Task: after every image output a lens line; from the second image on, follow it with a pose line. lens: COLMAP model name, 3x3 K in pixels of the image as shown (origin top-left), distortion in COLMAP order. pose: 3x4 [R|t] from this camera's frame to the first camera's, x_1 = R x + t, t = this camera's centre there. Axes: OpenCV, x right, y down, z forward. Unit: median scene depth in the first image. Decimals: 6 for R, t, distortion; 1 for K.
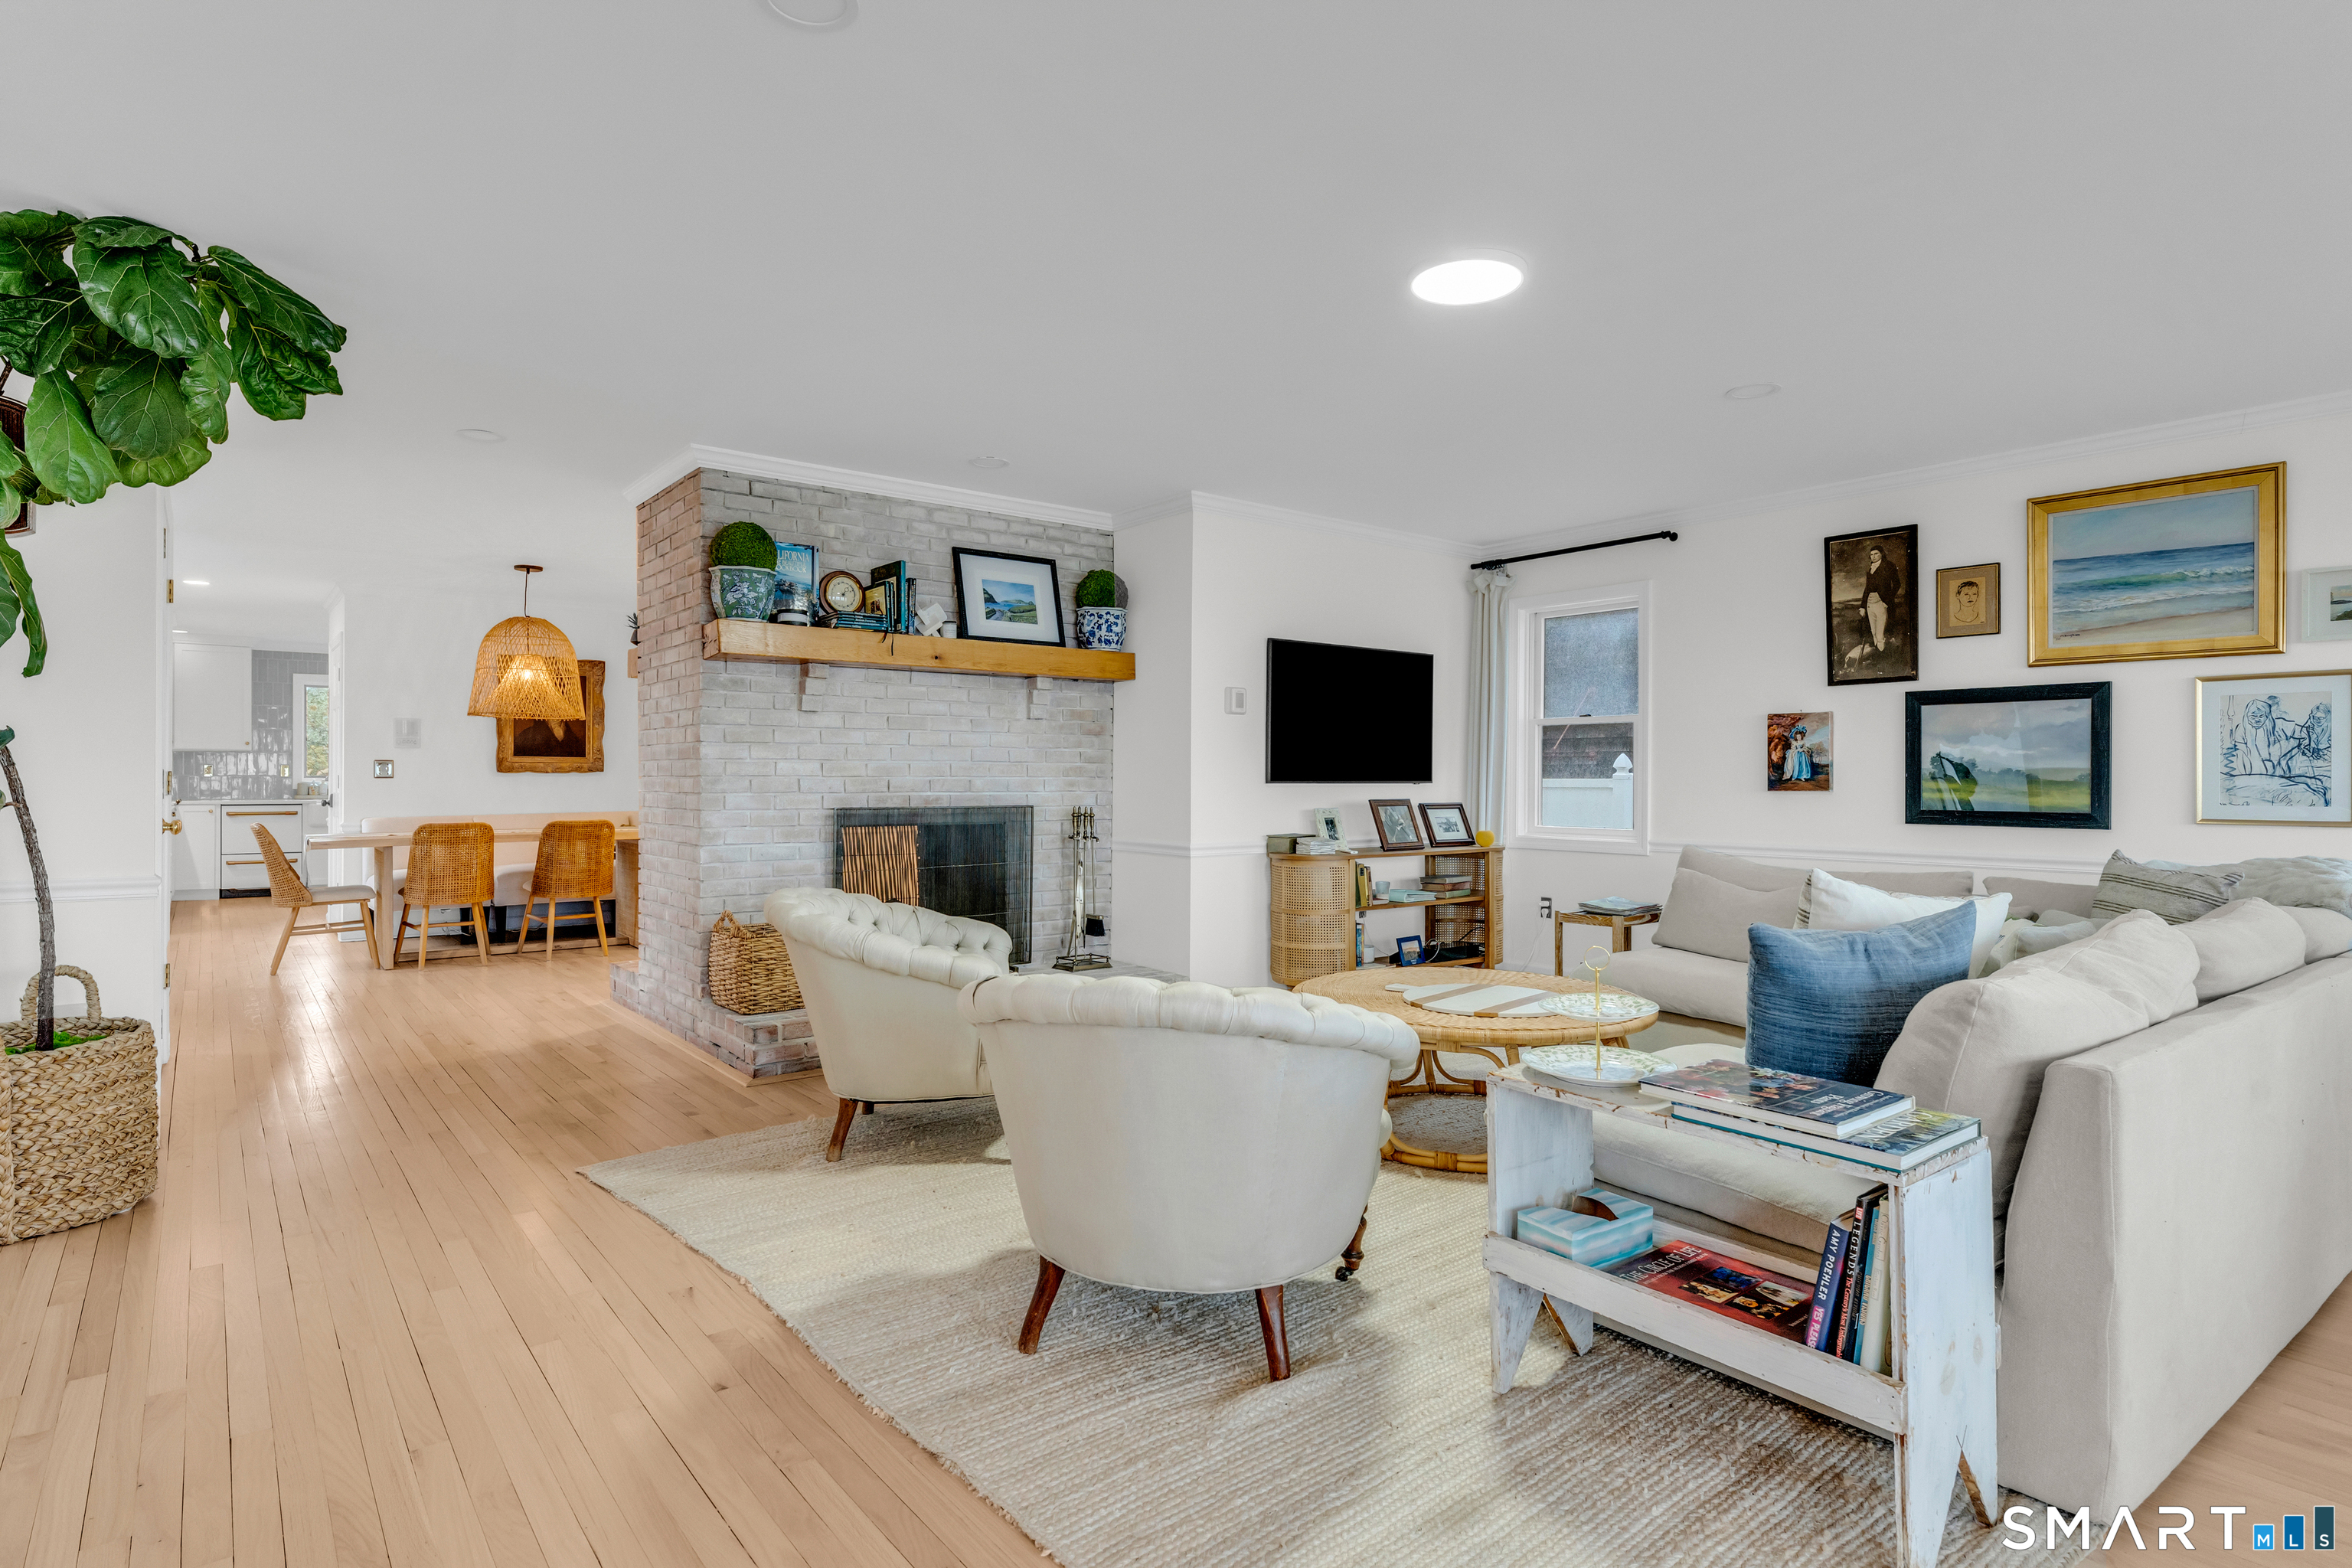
lens RADIAL K [[1234.6, 0, 1161.2], [0, 1234.6, 786.3], [0, 0, 1]] dist [-0.004474, -0.000266]
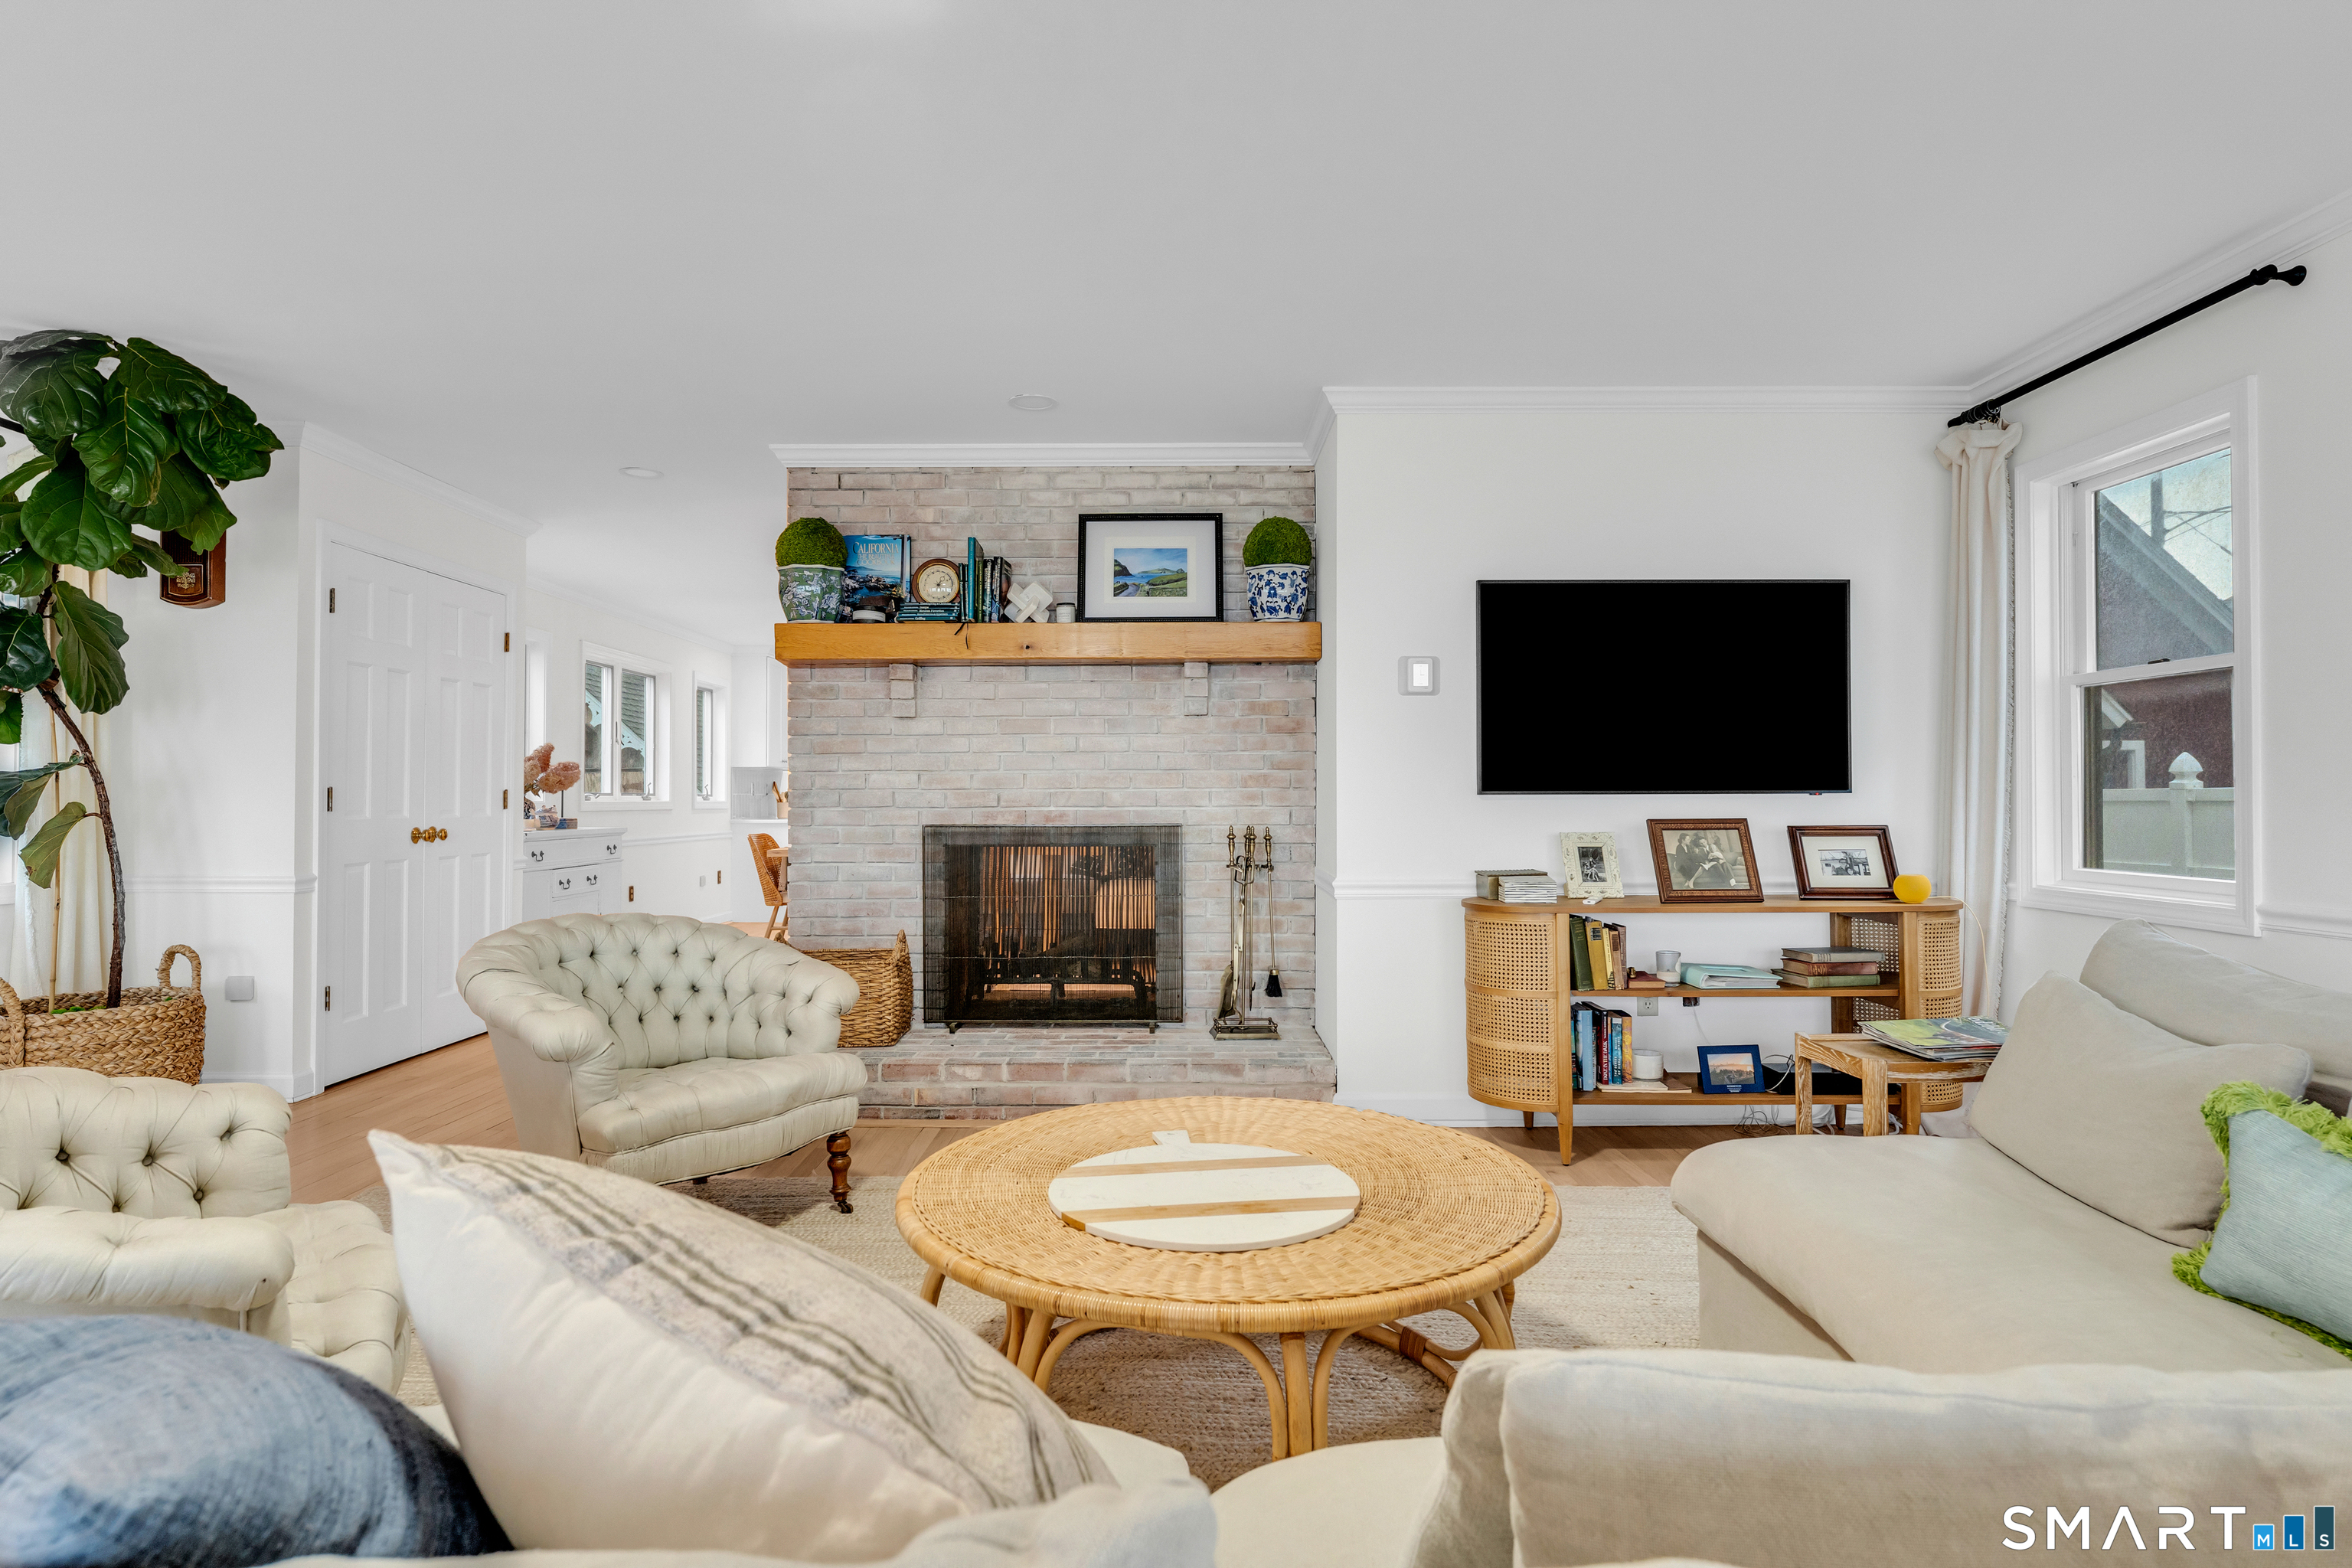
lens RADIAL K [[1234.6, 0, 1174.2], [0, 1234.6, 784.9], [0, 0, 1]] dist [-0.004474, -0.000266]
pose [[0.782092, -0.011515, -0.623056, 0.396143], [0.000947, 0.999850, -0.017290, 0.004122], [0.623162, 0.012932, 0.781986, 0.381644]]
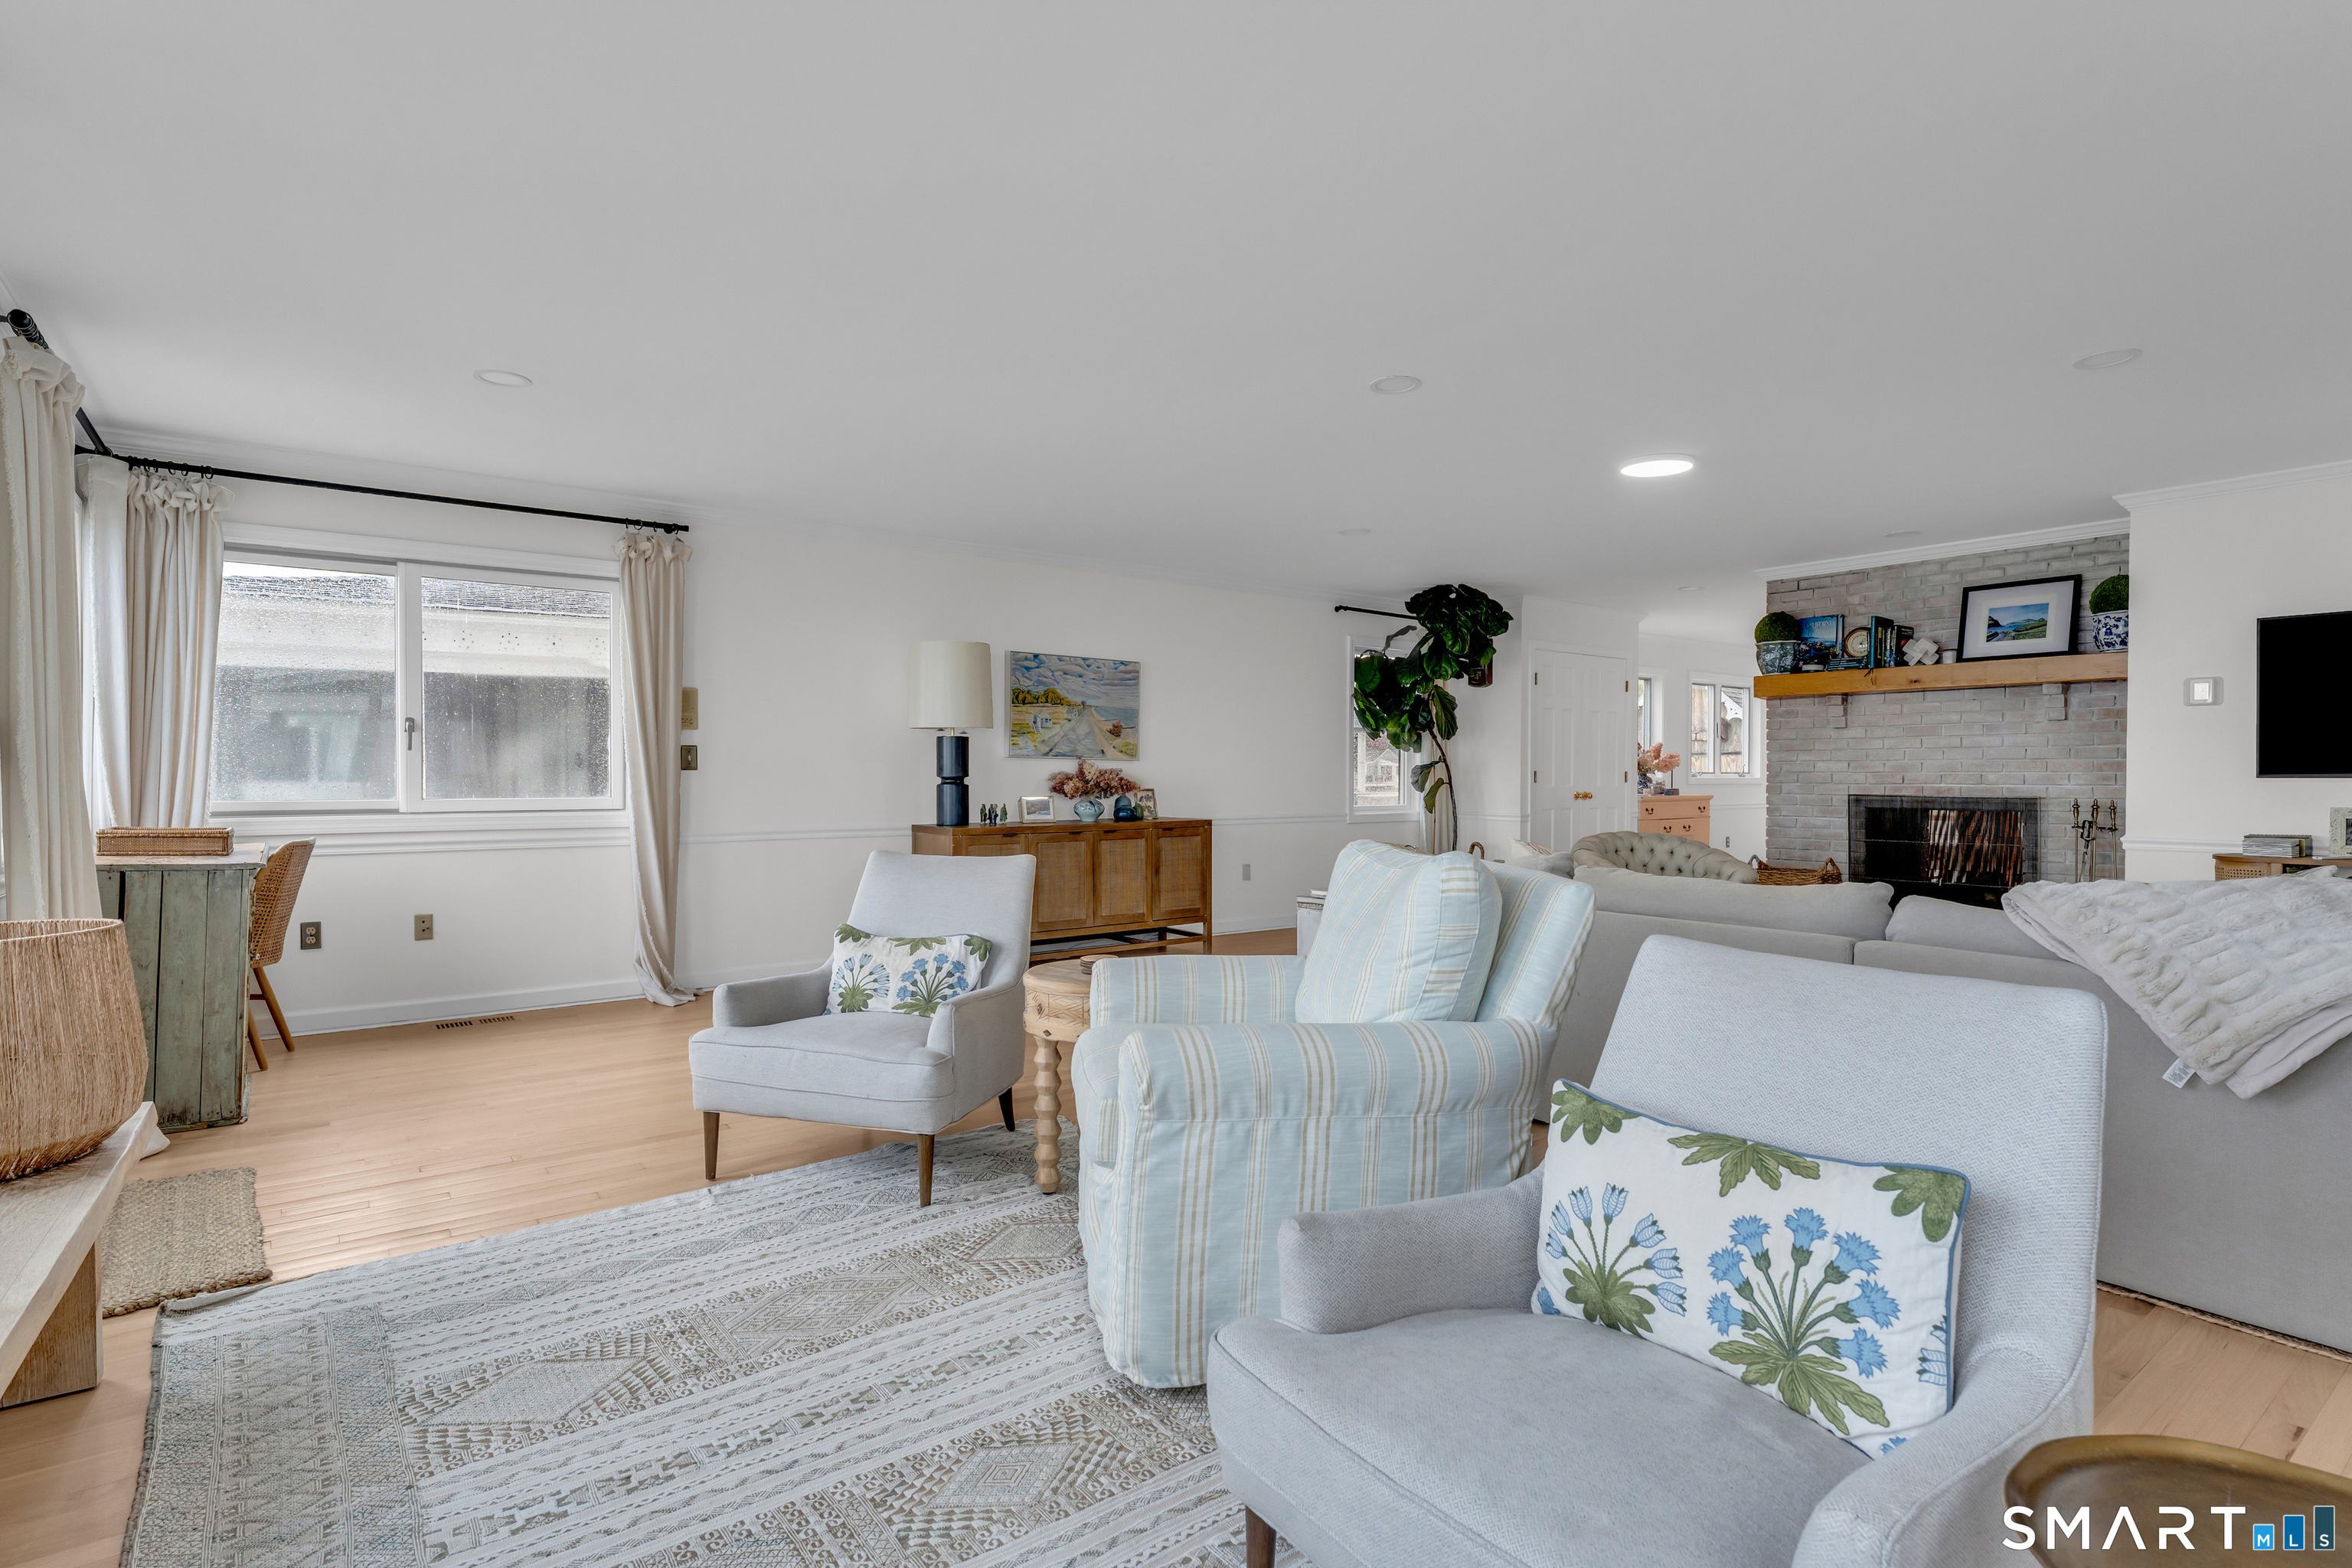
lens RADIAL K [[1139.7, 0, 1181.5], [0, 1139.7, 784.1], [0, 0, 1]] dist [0.000953, 0.000408]
pose [[-0.030824, 0.005754, -0.999508, 0.994573], [-0.007026, 0.999957, 0.005973, 0.003111], [0.999500, 0.007207, -0.030782, 0.242984]]
